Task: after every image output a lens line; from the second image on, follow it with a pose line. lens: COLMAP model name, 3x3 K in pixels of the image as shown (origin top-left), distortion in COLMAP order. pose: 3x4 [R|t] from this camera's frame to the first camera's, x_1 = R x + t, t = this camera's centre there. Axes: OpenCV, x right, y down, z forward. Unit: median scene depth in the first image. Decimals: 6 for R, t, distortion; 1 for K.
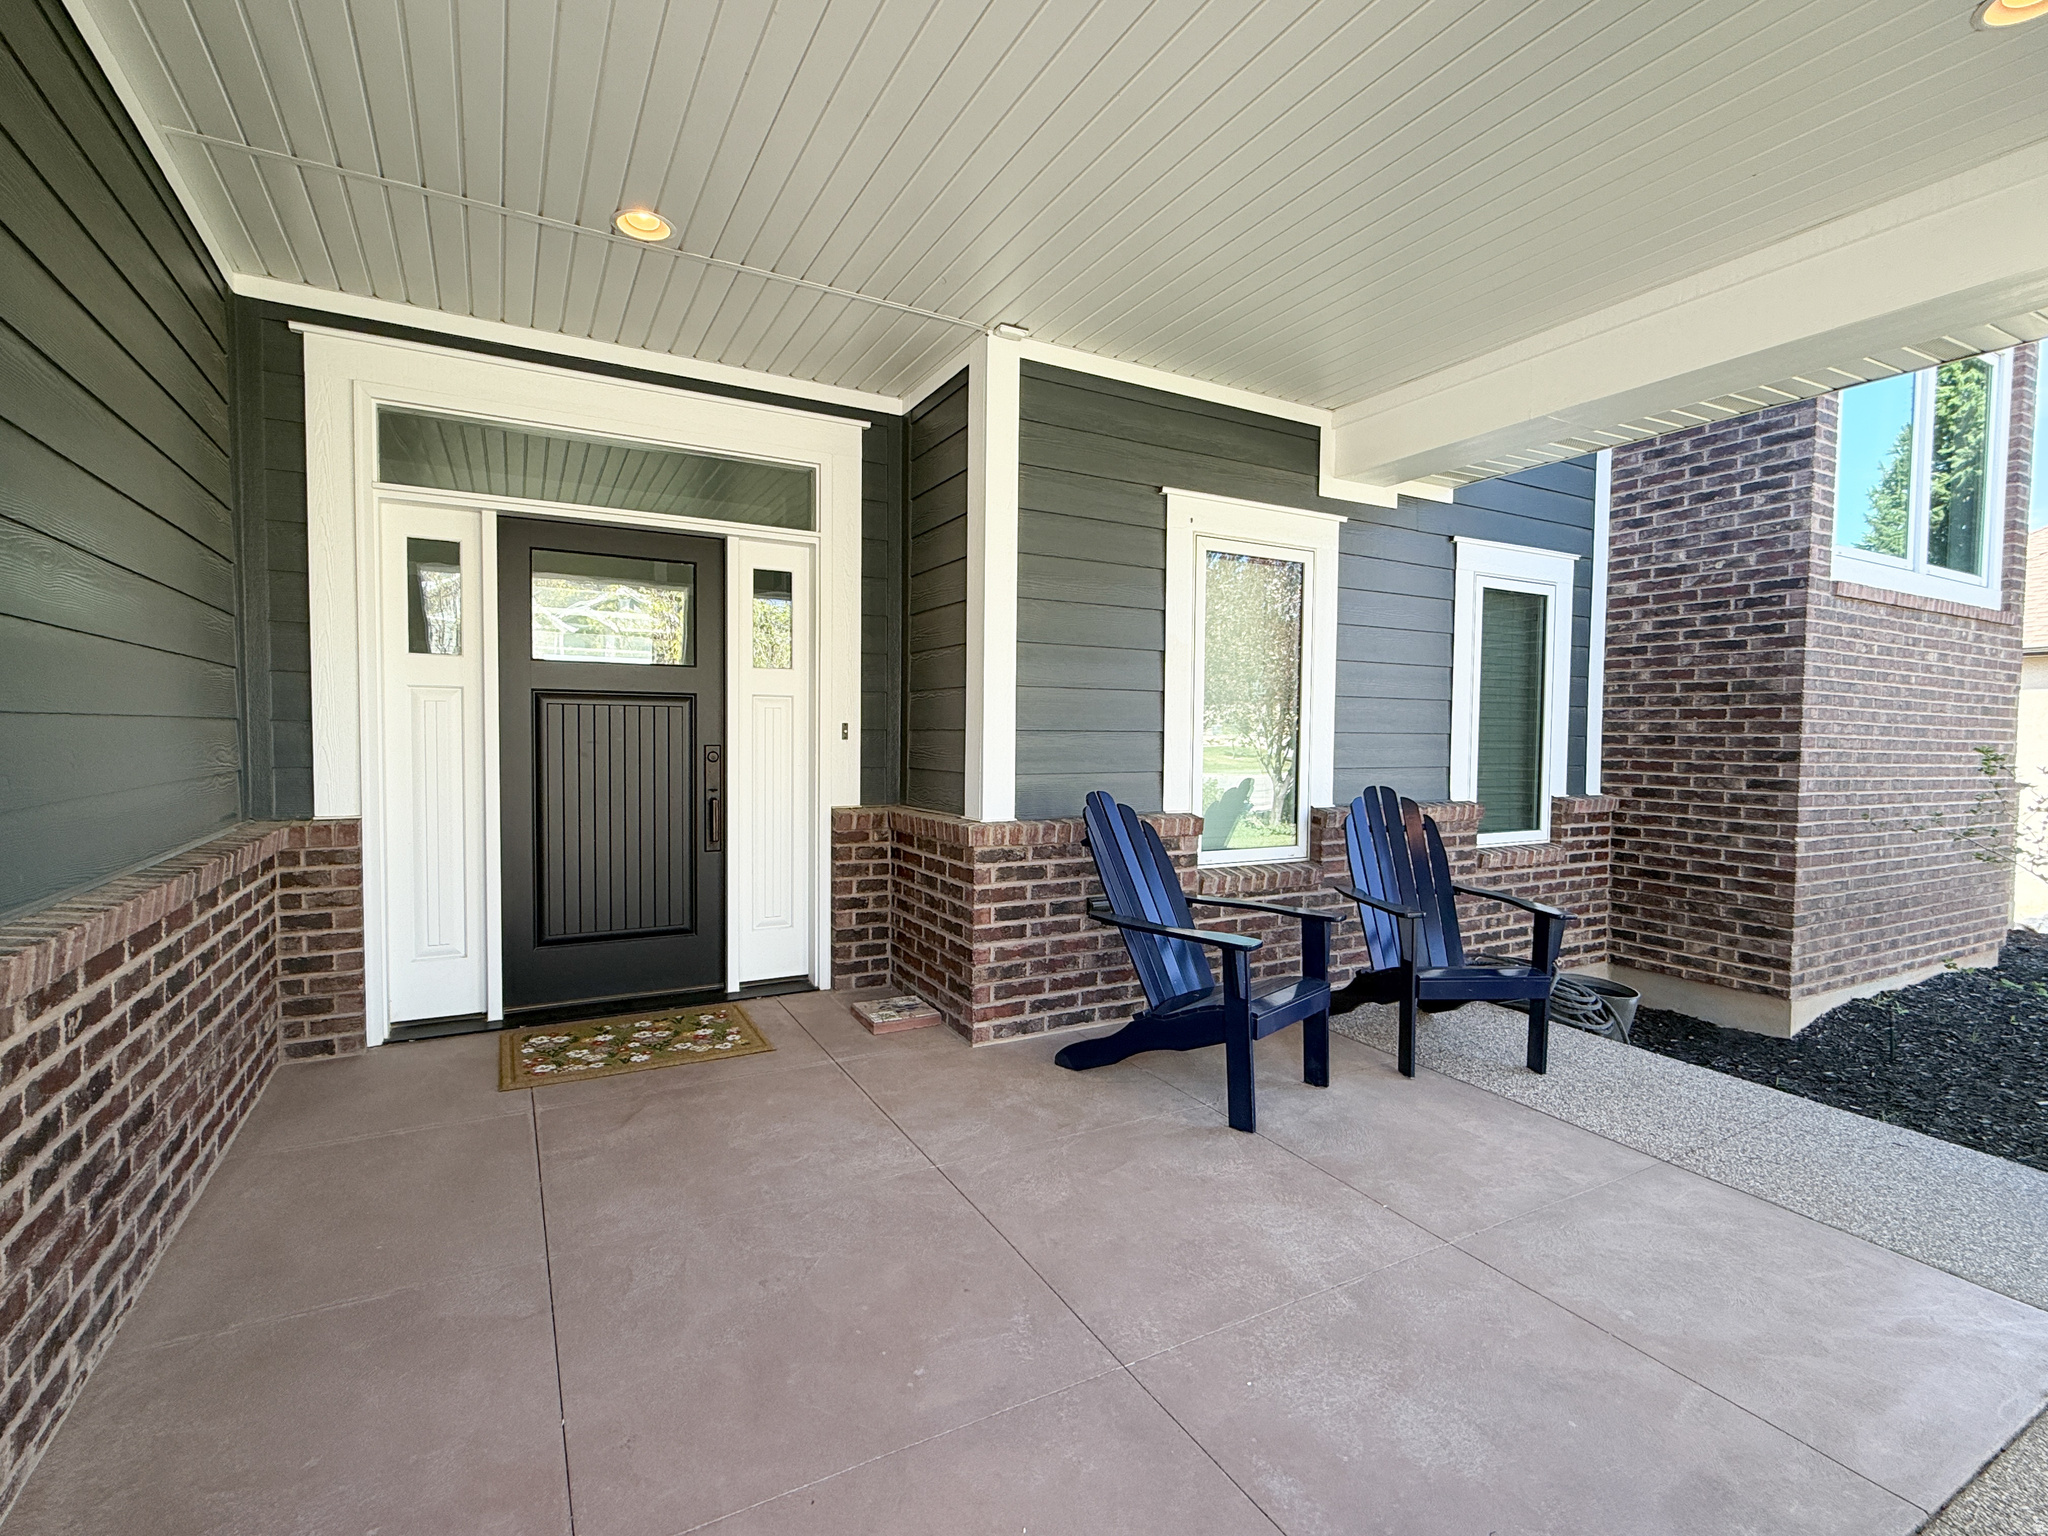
lens RADIAL K [[947.6, 0, 1025.1], [0, 947.6, 772.4], [0, 0, 1]] dist [0.001823, -0.001540]
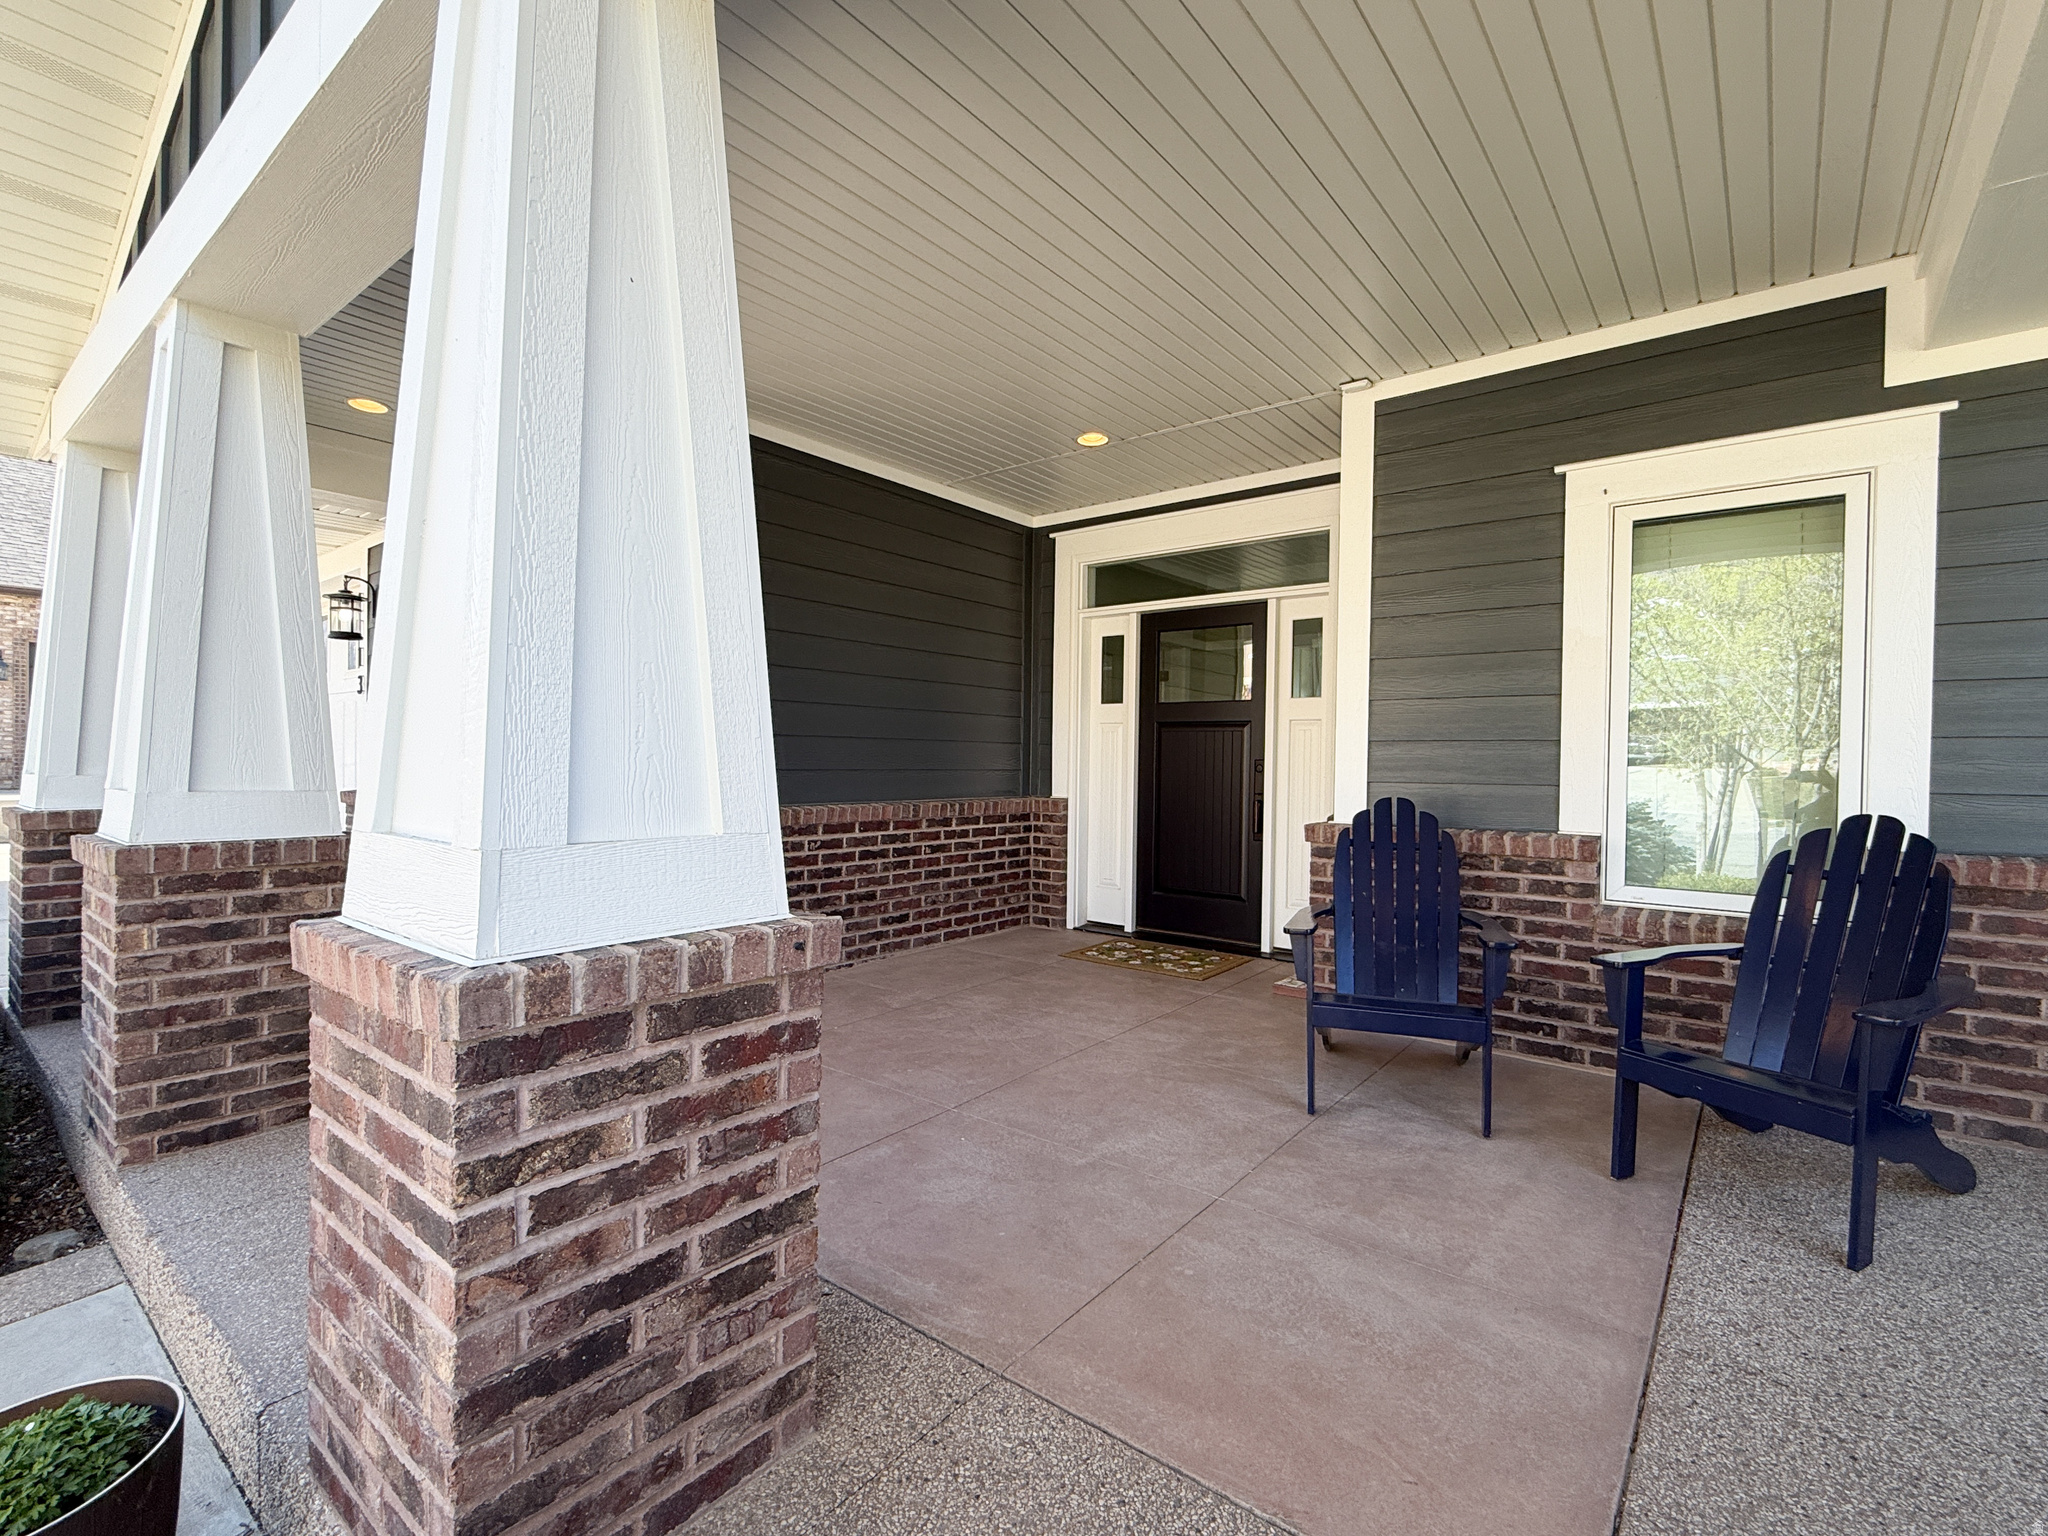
lens RADIAL K [[947.6, 0, 1025.1], [0, 947.6, 772.4], [0, 0, 1]] dist [0.001823, -0.001540]
pose [[0.378817, 0.006045, -0.925452, 0.860486], [-0.046700, 0.998830, -0.012592, 0.023644], [0.924293, 0.047989, 0.378656, 0.230857]]
